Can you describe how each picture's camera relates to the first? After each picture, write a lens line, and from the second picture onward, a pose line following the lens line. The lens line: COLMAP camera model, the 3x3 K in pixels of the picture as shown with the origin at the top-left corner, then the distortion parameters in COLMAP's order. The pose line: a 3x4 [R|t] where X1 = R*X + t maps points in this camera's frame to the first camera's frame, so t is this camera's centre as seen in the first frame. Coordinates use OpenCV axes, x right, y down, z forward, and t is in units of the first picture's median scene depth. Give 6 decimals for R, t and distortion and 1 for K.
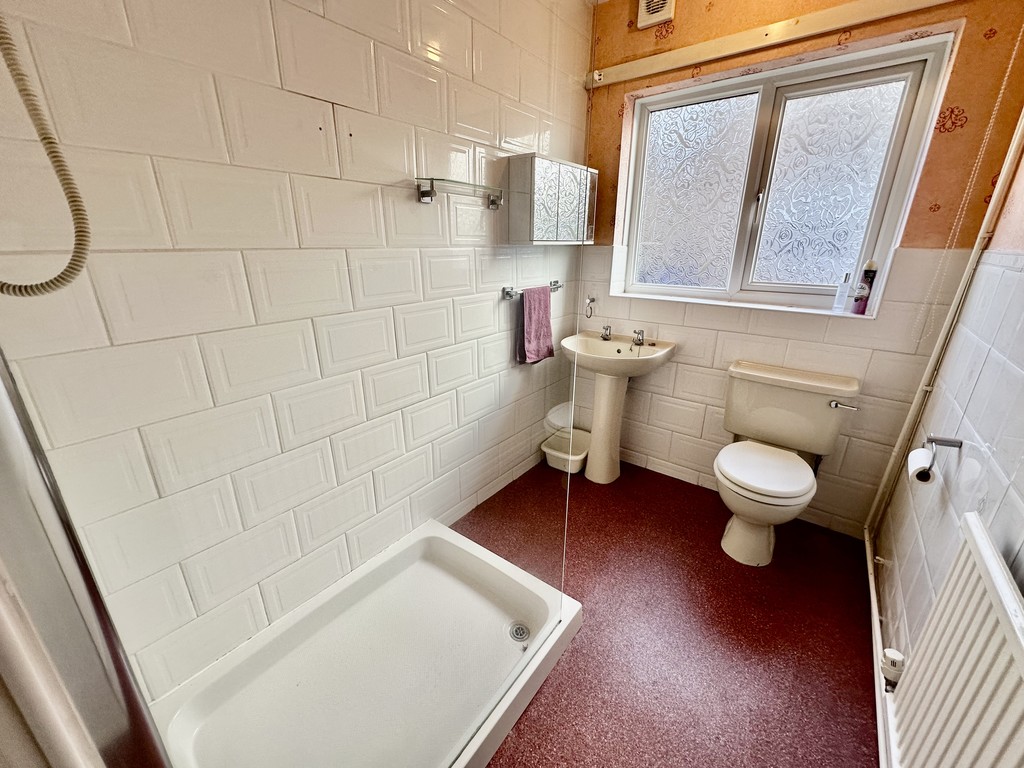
lens RADIAL K [[408.3, 0, 511.2], [0, 408.3, 389.2], [0, 0, 1]] dist [-0.000342, -0.000071]
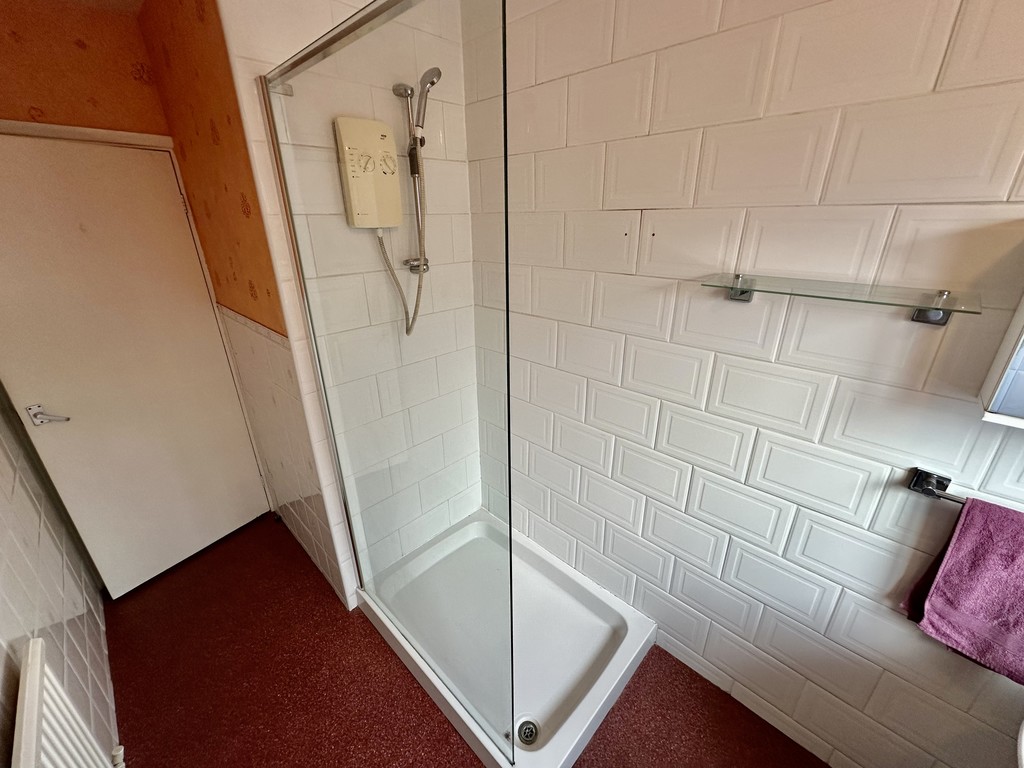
lens RADIAL K [[408.3, 0, 511.8], [0, 408.3, 375.0], [0, 0, 1]] dist [-0.000342, -0.000071]
pose [[-0.091387, 0.365569, -0.926287, 0.571104], [-0.320421, 0.869916, 0.374935, -0.480380], [0.942857, 0.331066, 0.037637, 0.610568]]
